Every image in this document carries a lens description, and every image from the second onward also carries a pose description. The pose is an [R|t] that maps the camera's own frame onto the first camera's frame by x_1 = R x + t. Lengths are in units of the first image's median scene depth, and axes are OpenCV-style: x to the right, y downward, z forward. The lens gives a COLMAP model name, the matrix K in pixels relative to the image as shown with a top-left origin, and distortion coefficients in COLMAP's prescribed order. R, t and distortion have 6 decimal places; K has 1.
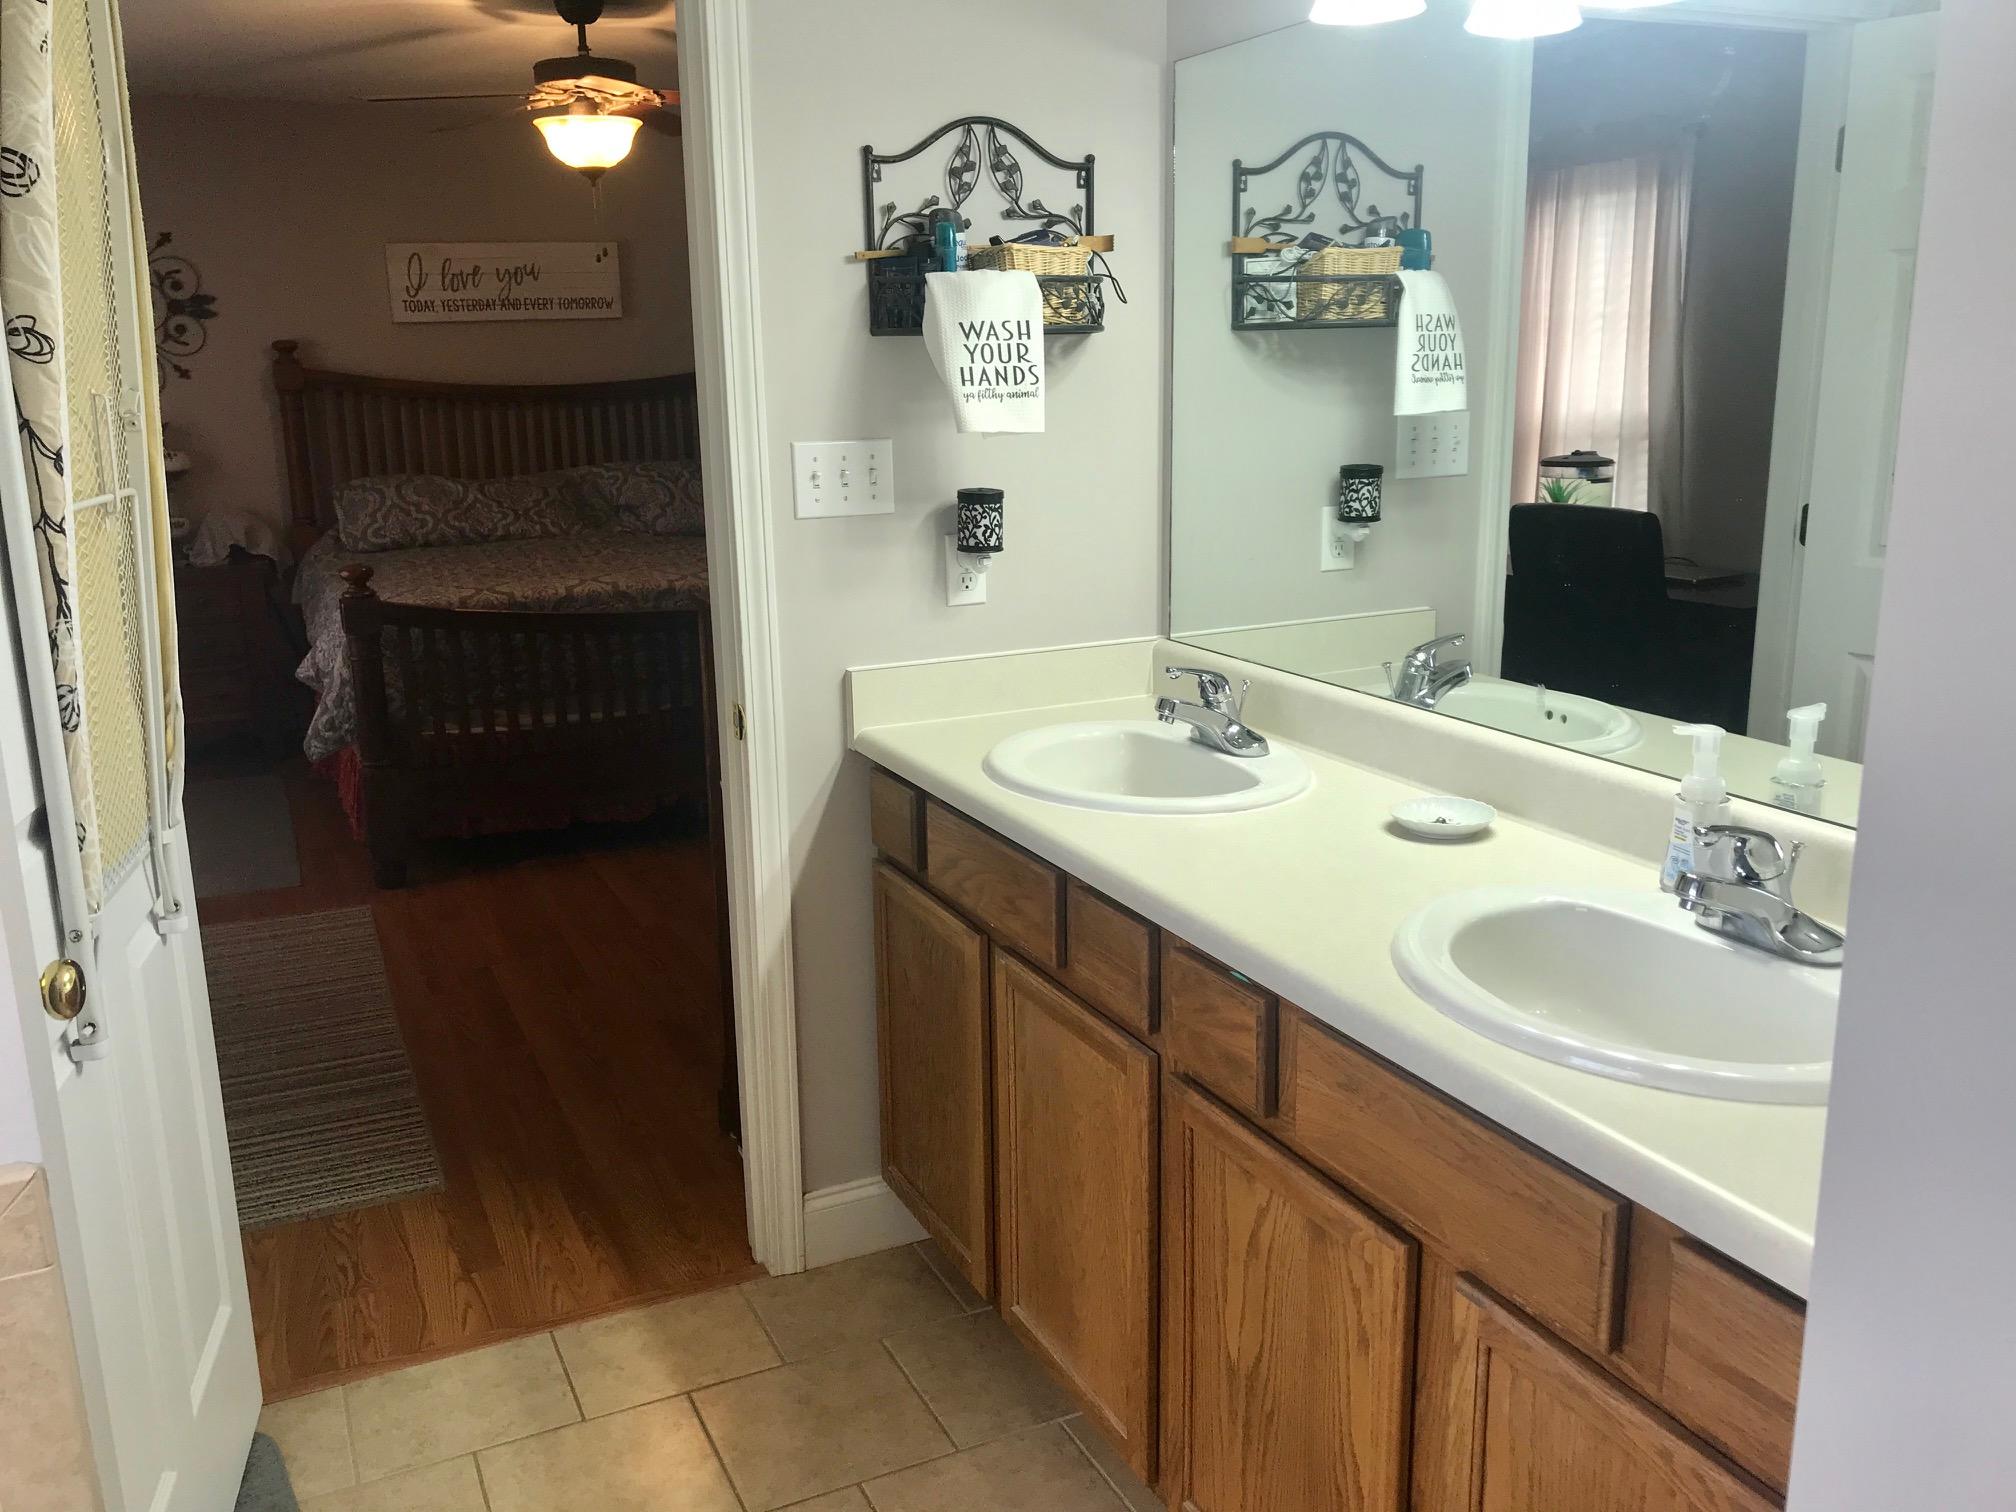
lens RADIAL K [[1687.2, 0, 998.7], [0, 1687.2, 753.2], [0, 0, 1]] dist [-0.001641, 0.007898]
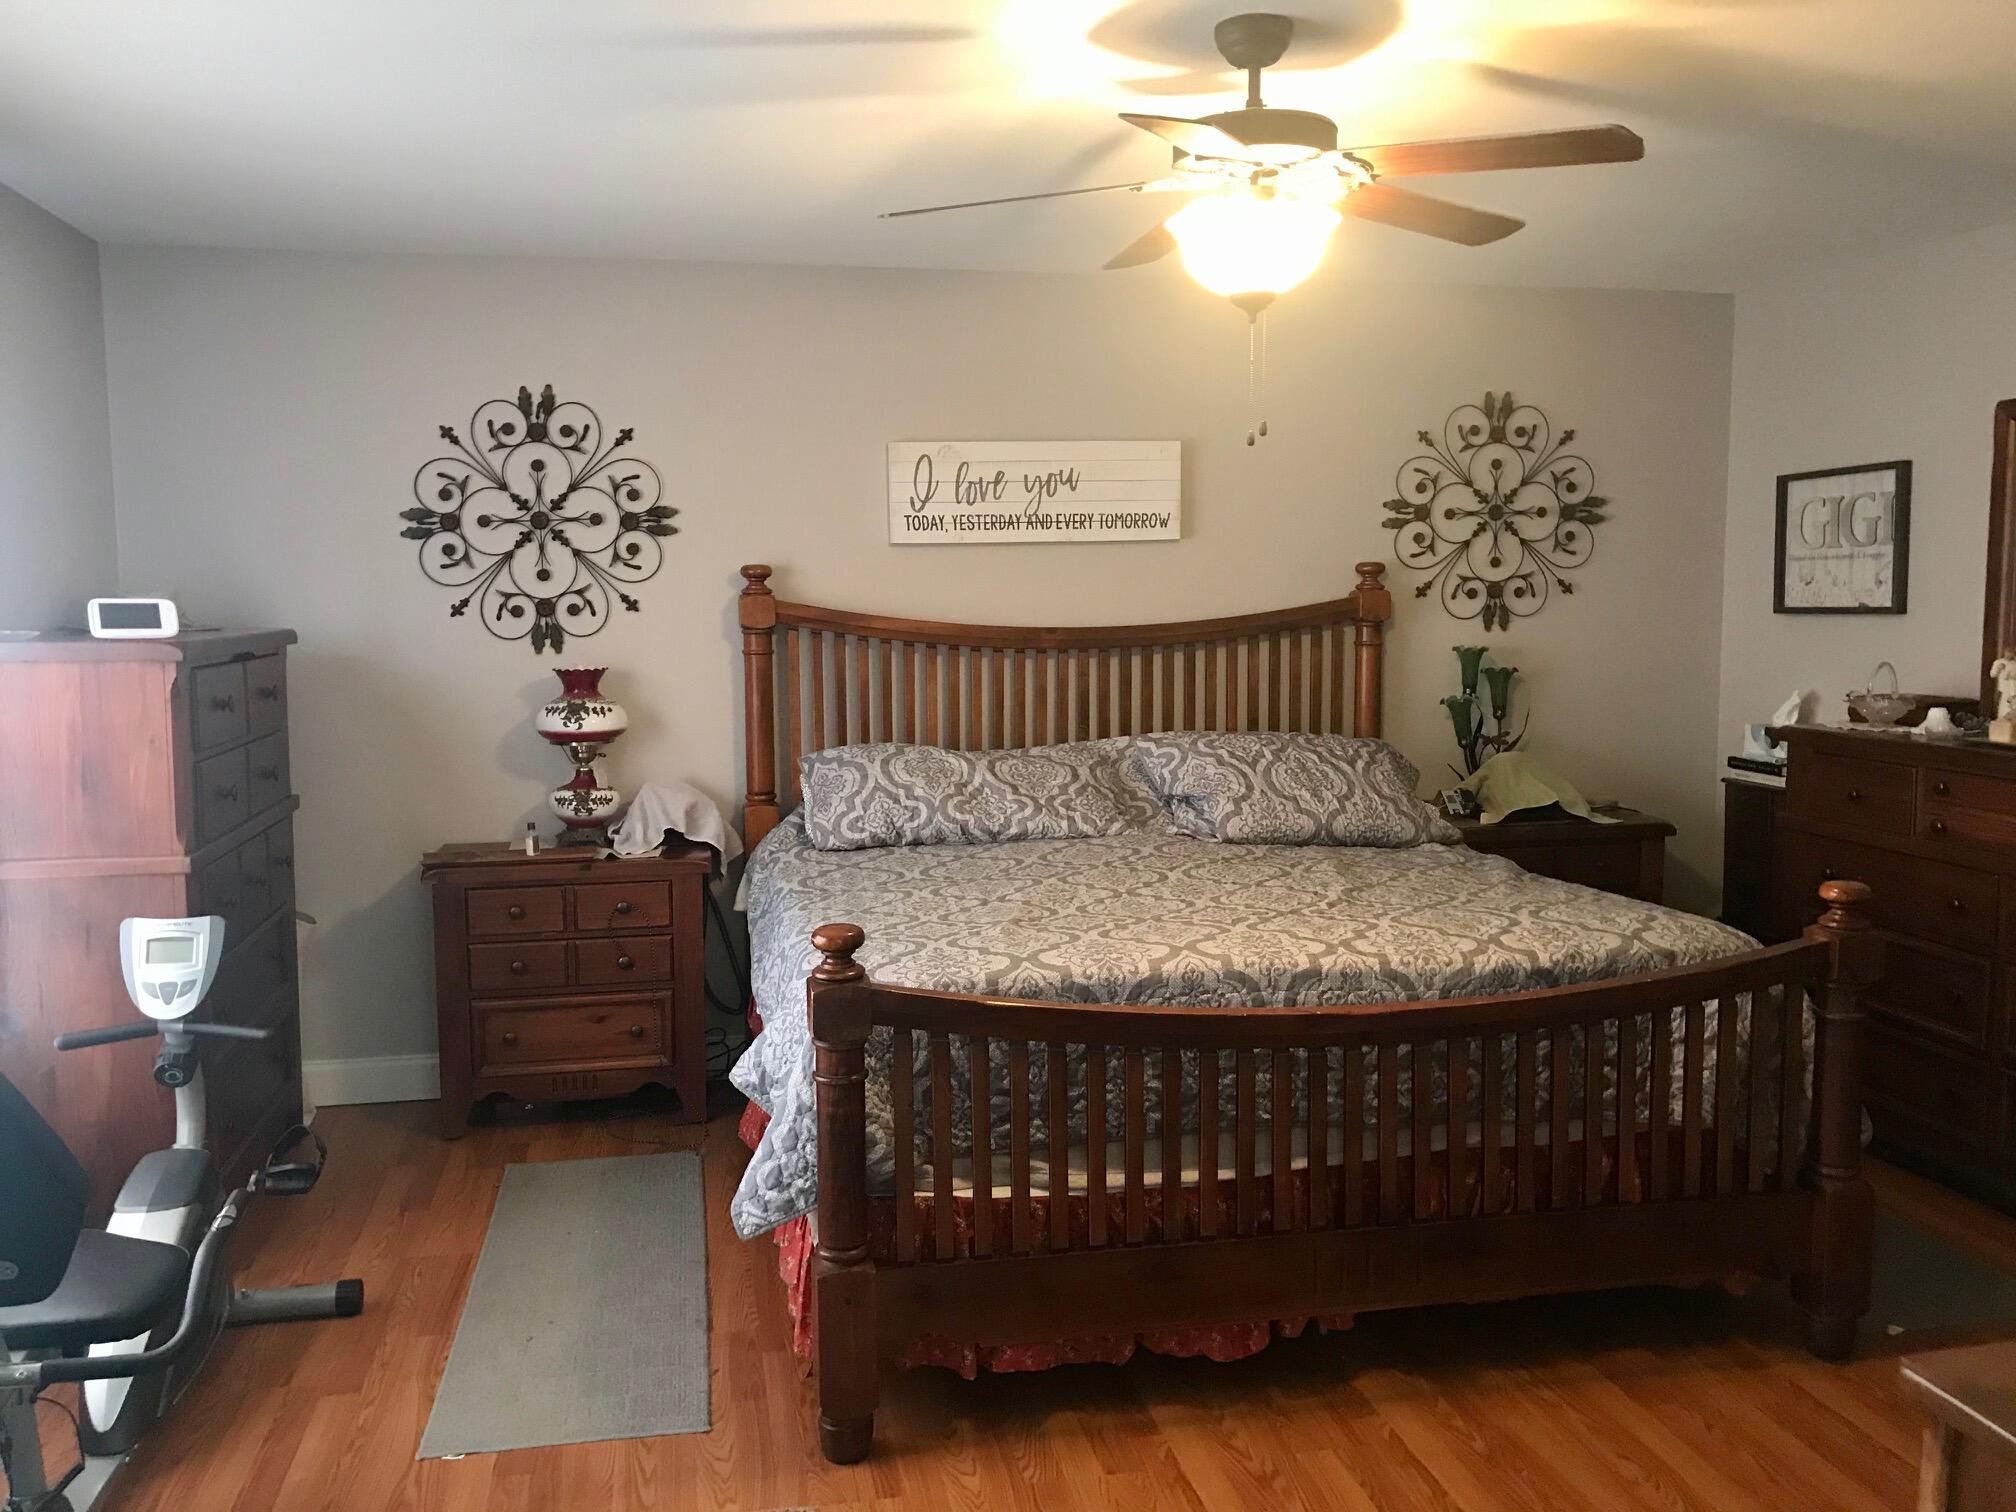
lens RADIAL K [[1628.4, 0, 984.0], [0, 1628.4, 758.0], [0, 0, 1]] dist [0.084210, -0.168629]
pose [[0.969033, 0.039557, -0.243744, -0.299751], [-0.069187, 0.991043, -0.114224, -0.173234], [0.237043, 0.127551, 0.963090, 0.693547]]
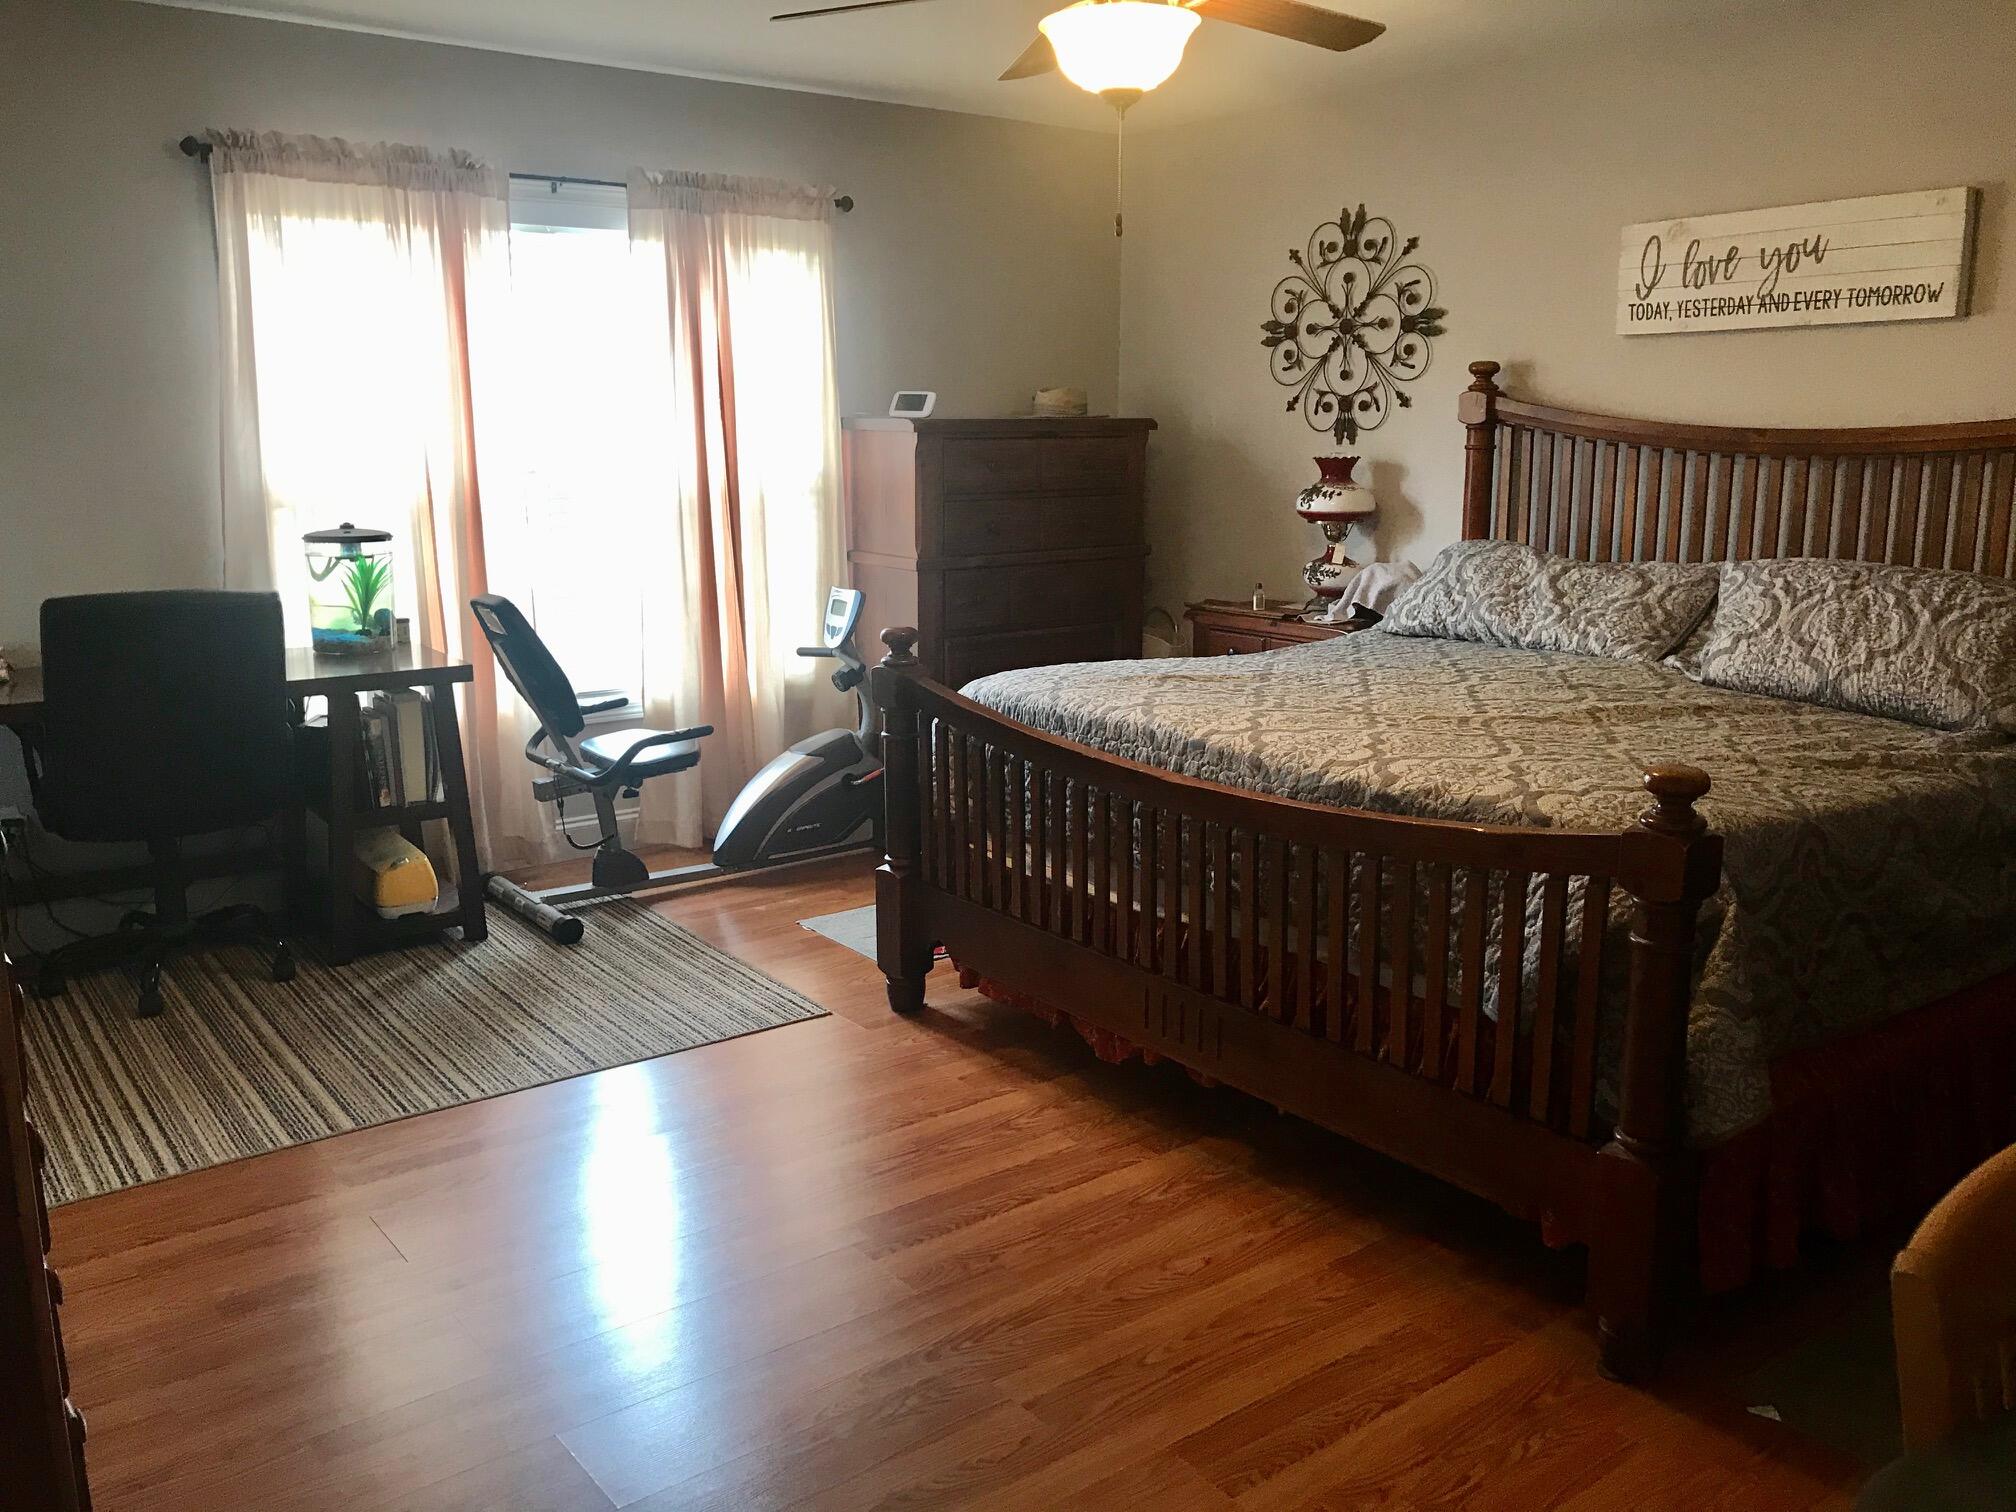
lens RADIAL K [[1652.2, 0, 1008.0], [0, 1652.2, 756.0], [0, 0, 1]] dist [0.011647, 0.013385]
pose [[0.216940, 0.218832, -0.951341, 0.670637], [-0.229915, 0.958588, 0.168070, -0.318837], [0.948723, 0.182267, 0.258269, 1.350661]]
